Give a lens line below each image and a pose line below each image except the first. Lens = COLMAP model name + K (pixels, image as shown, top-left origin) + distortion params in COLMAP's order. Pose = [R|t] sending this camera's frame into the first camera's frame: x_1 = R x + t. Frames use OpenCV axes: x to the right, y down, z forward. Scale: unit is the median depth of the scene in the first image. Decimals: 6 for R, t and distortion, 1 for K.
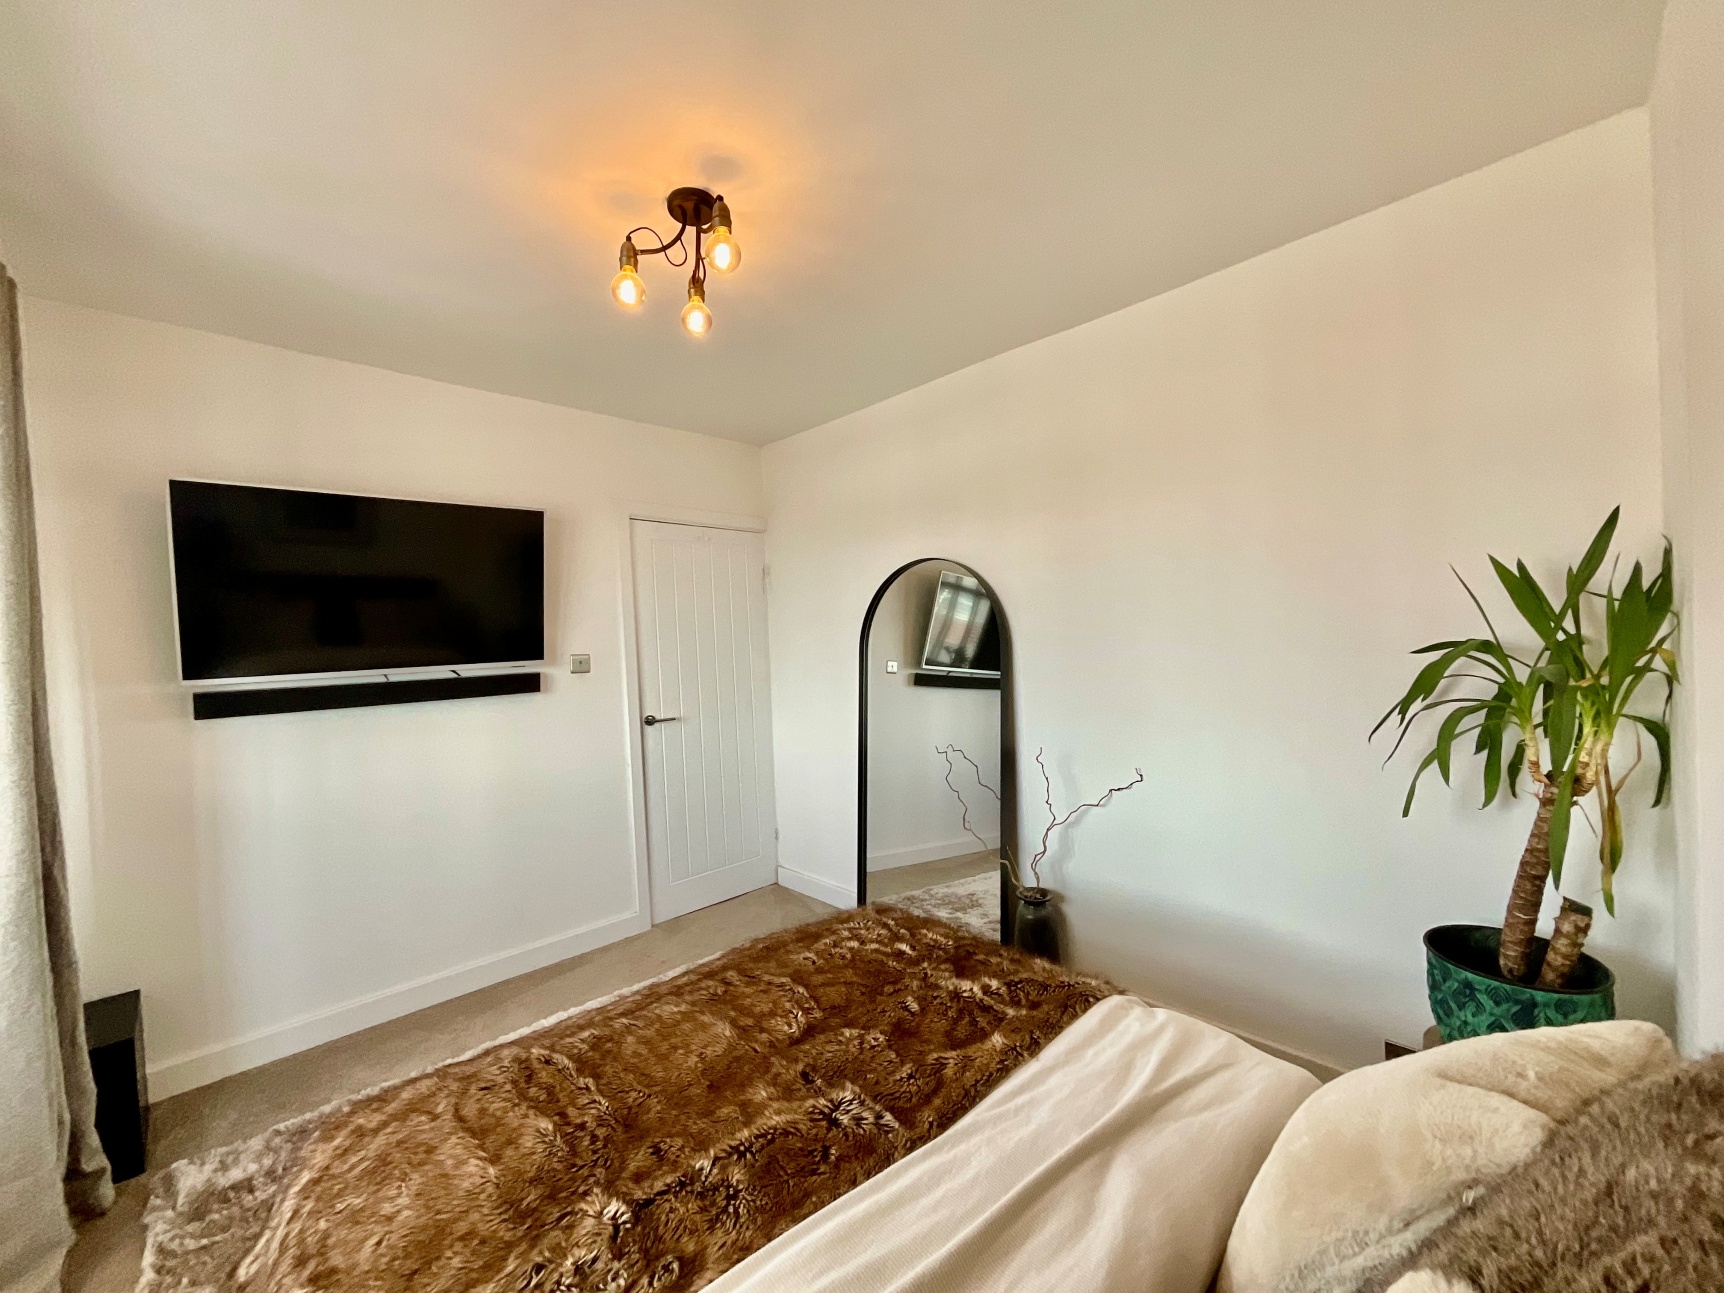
lens RADIAL K [[697.0, 0, 862.0], [0, 697.0, 646.5], [0, 0, 1]] dist [-0.000777, 0.000422]
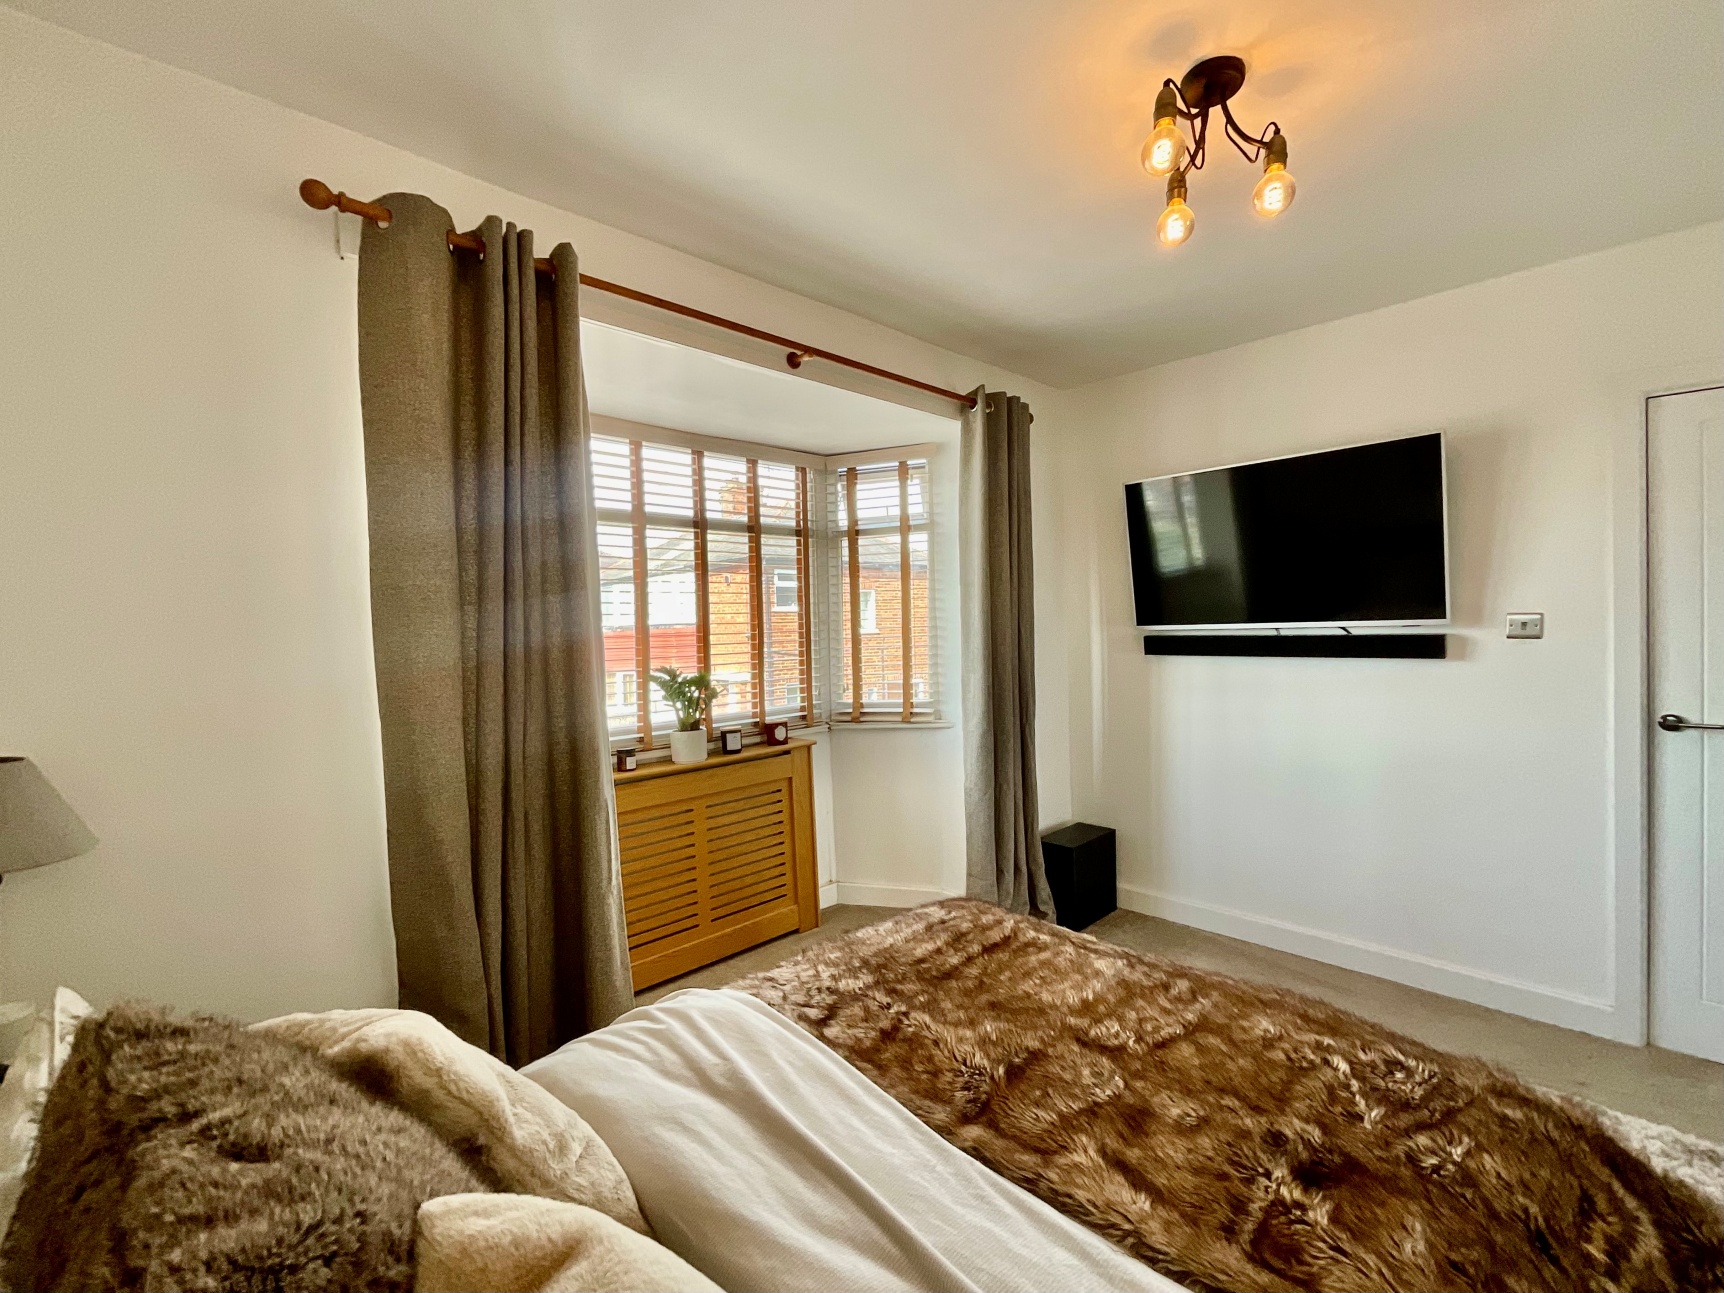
lens RADIAL K [[734.0, 0, 862.0], [0, 734.0, 646.5], [0, 0, 1]] dist [0.001095, 0.000496]
pose [[0.016014, 0.068869, -0.997497, 0.517593], [0.006239, 0.997599, 0.068976, -0.016307], [0.999852, -0.007328, 0.015546, 0.429662]]
